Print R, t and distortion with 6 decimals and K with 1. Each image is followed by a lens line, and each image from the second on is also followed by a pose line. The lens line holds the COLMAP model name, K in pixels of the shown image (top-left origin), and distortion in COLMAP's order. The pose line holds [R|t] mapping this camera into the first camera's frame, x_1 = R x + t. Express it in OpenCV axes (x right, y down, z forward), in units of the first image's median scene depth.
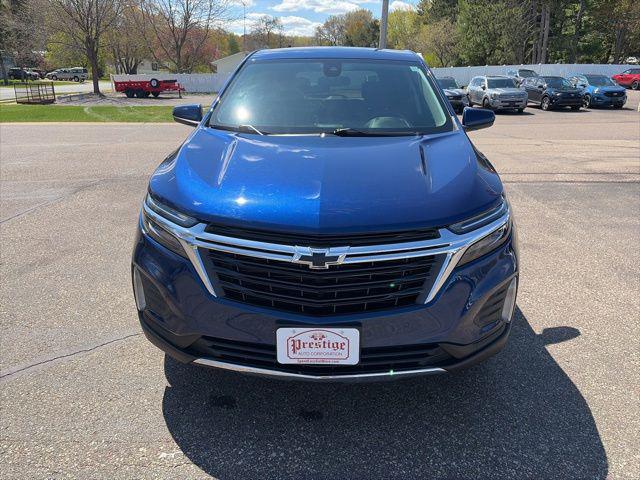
lens RADIAL K [[482.7, 0, 314.7], [0, 482.7, 241.3], [0, 0, 1]] dist [0.015135, -0.009294]
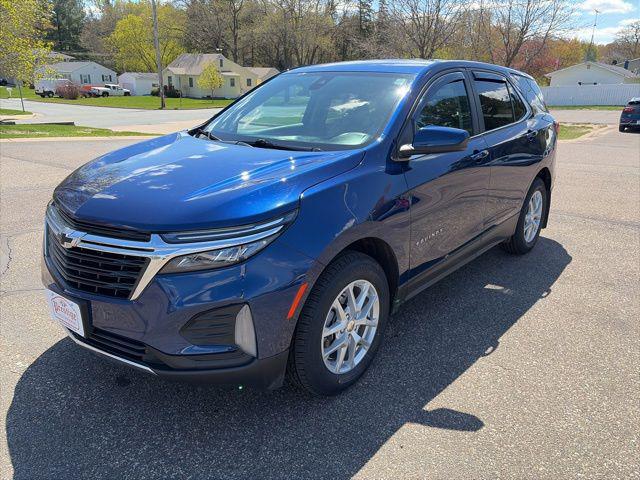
lens RADIAL K [[482.7, 0, 314.7], [0, 482.7, 241.3], [0, 0, 1]] dist [0.015135, -0.009294]
pose [[0.802846, 0.184235, -0.567006, 1.126890], [-0.198110, 0.979453, 0.037738, -0.117568], [0.562308, 0.082032, 0.822849, 0.342771]]
